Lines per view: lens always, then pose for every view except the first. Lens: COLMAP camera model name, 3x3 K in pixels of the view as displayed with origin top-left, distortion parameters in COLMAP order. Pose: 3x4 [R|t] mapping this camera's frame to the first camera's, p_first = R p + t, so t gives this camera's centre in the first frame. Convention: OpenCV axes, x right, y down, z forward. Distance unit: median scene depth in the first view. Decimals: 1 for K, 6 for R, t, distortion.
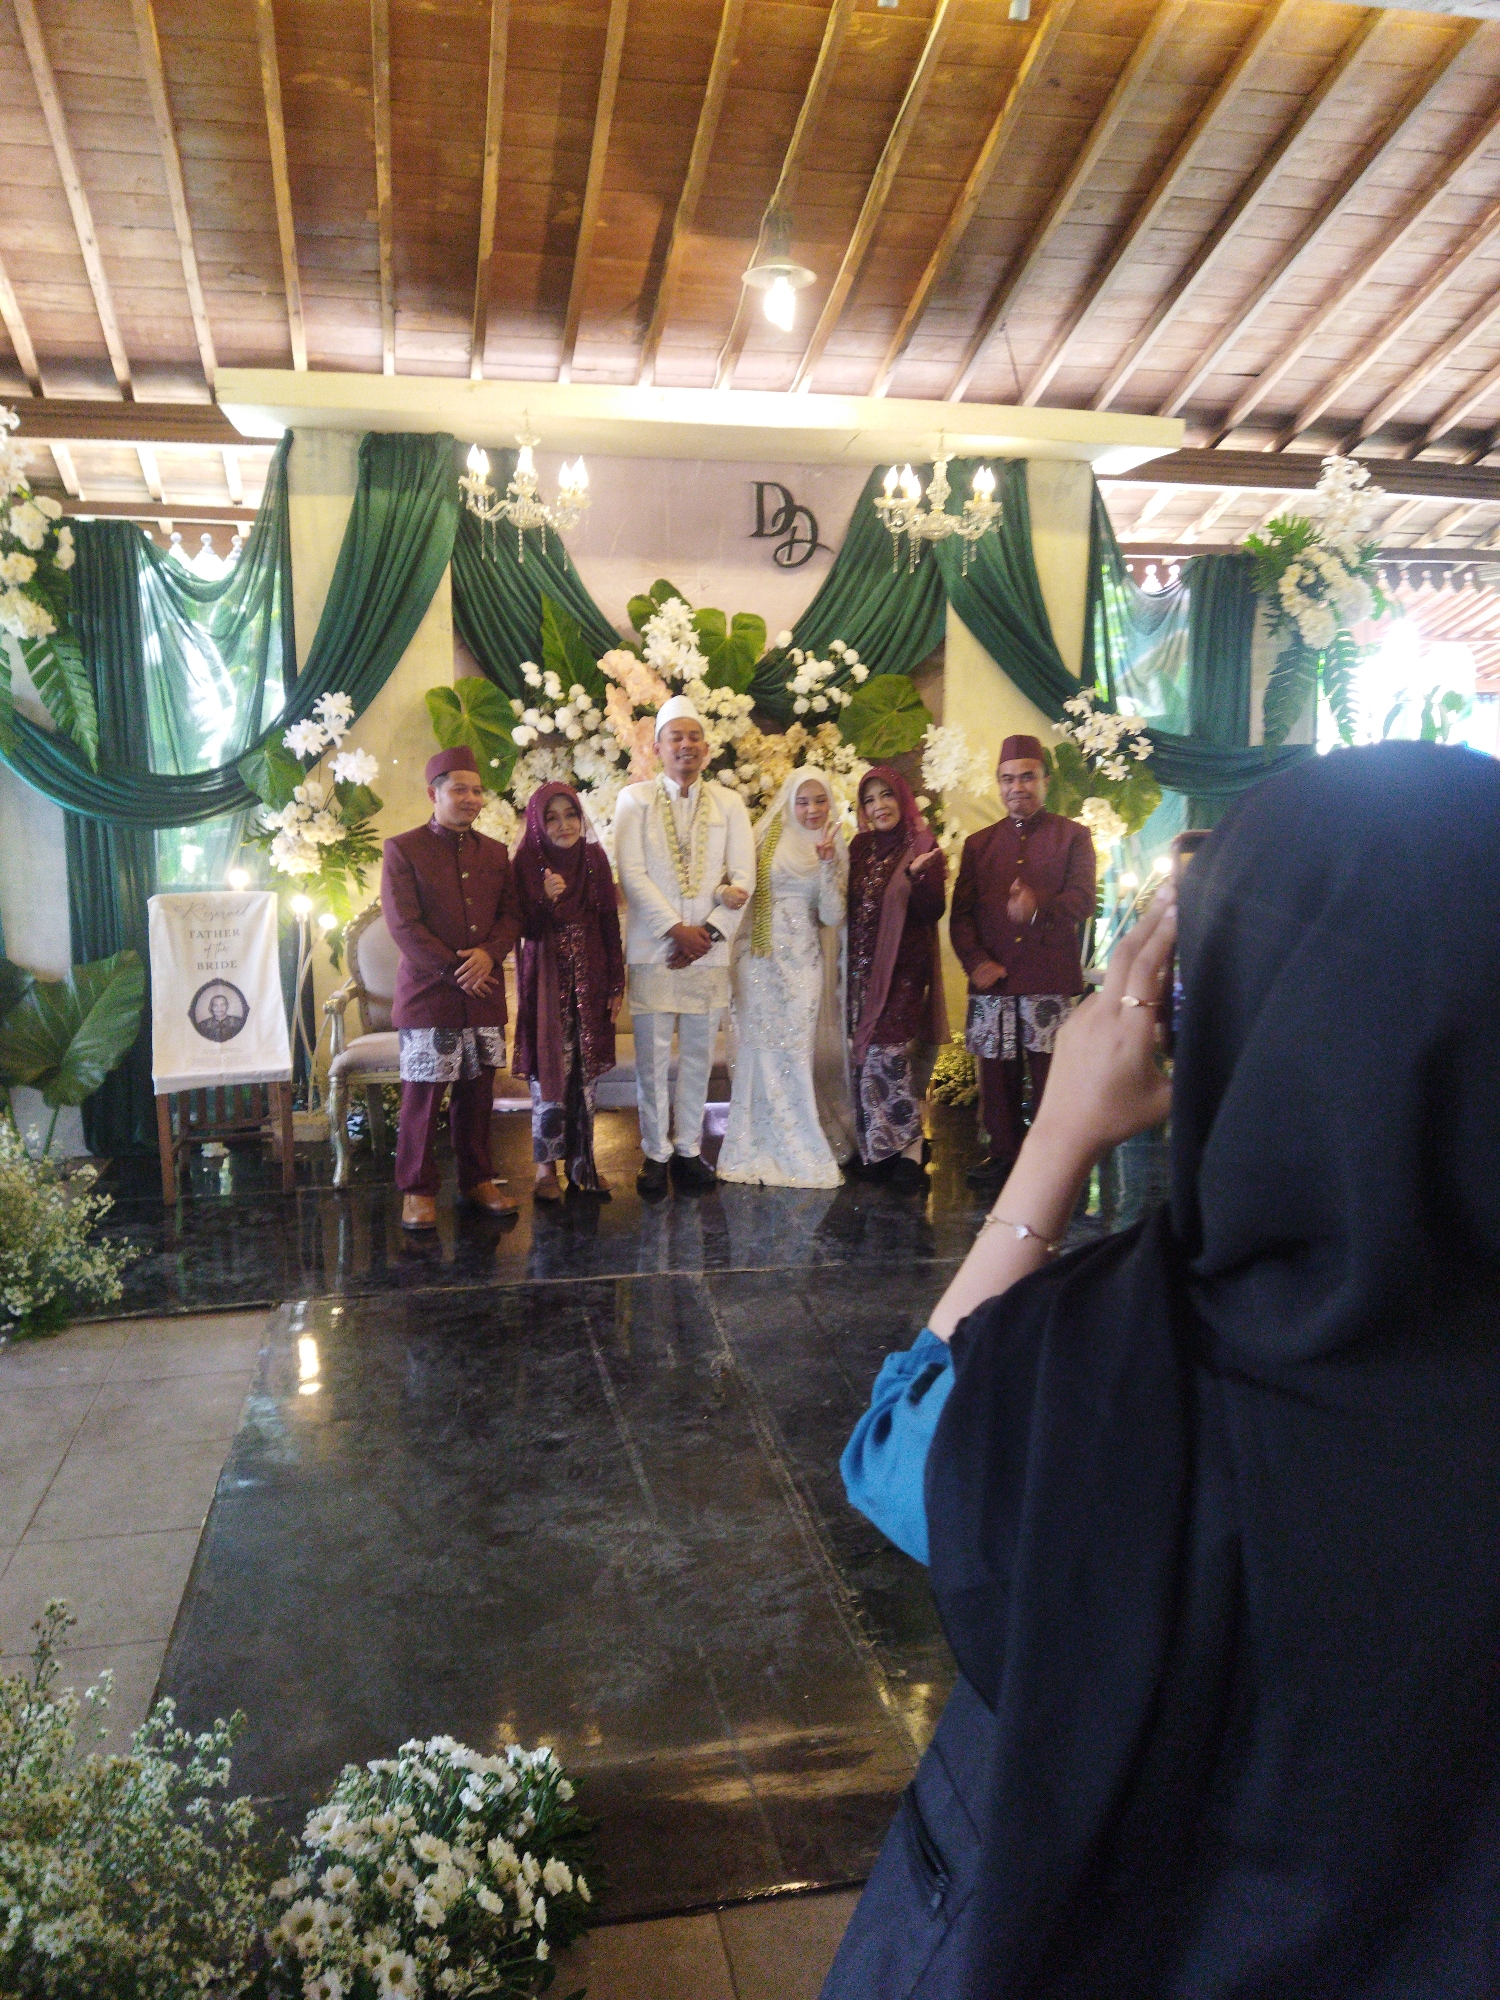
lens RADIAL K [[1482.4, 0, 750.0], [0, 1482.4, 1000.0], [0, 0, 1]] dist [0.104128, -0.154394]
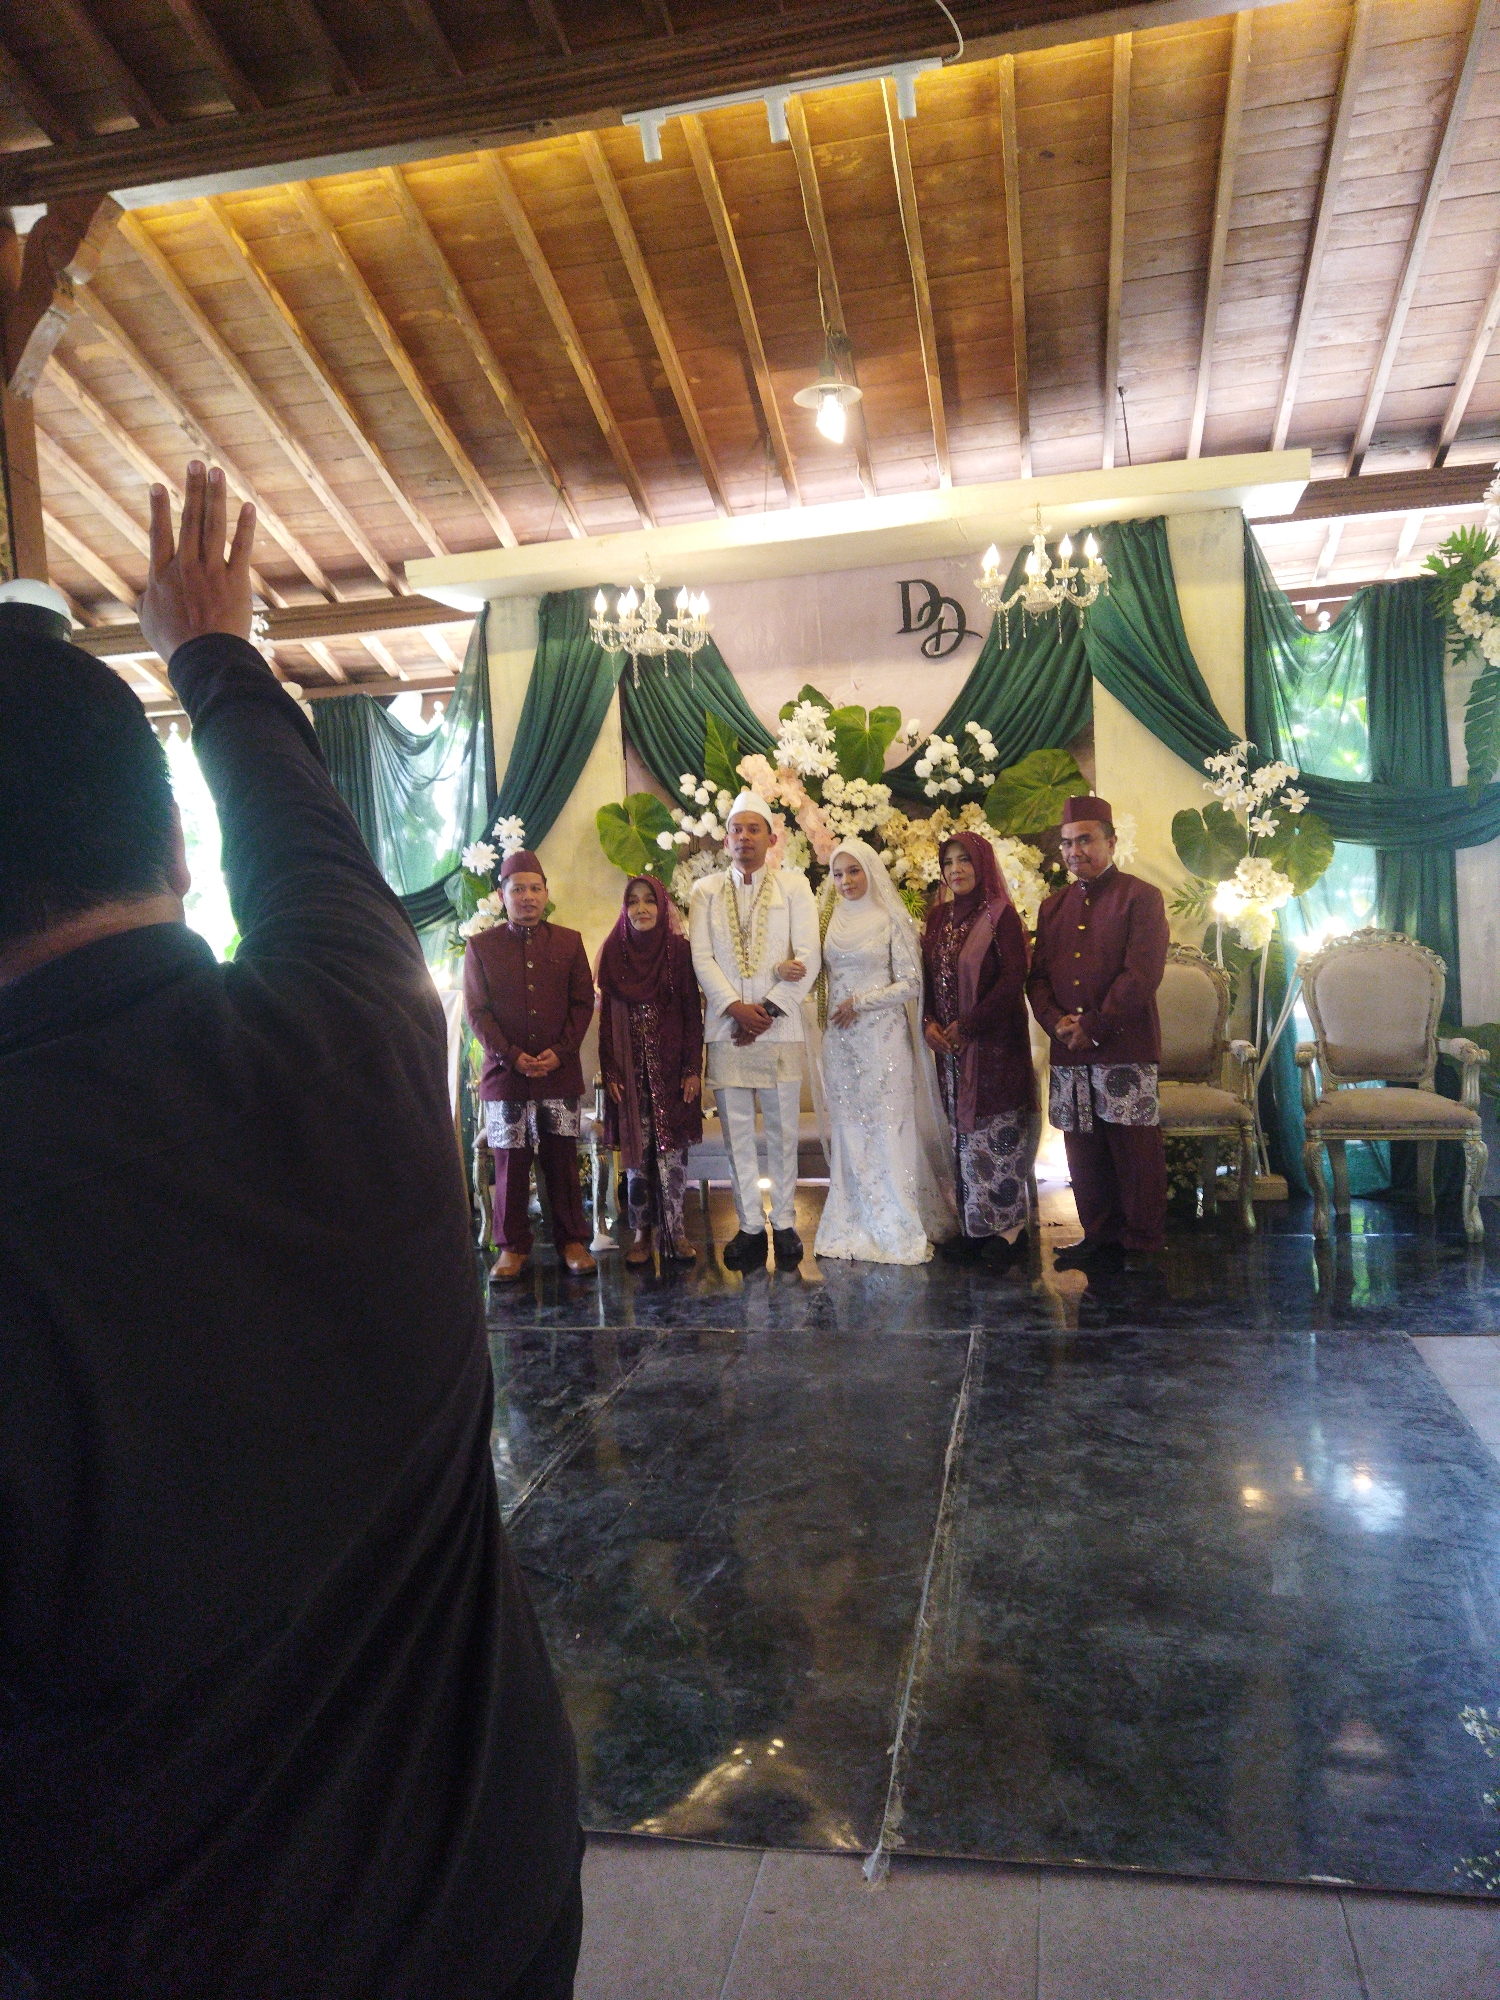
lens RADIAL K [[1462.2, 0, 750.0], [0, 1462.2, 1000.0], [0, 0, 1]] dist [0.113498, -0.160214]
pose [[0.915743, -0.035396, -0.400203, 0.321545], [0.005150, 0.997064, -0.076401, 0.022890], [0.401732, 0.067902, 0.913236, 0.040989]]
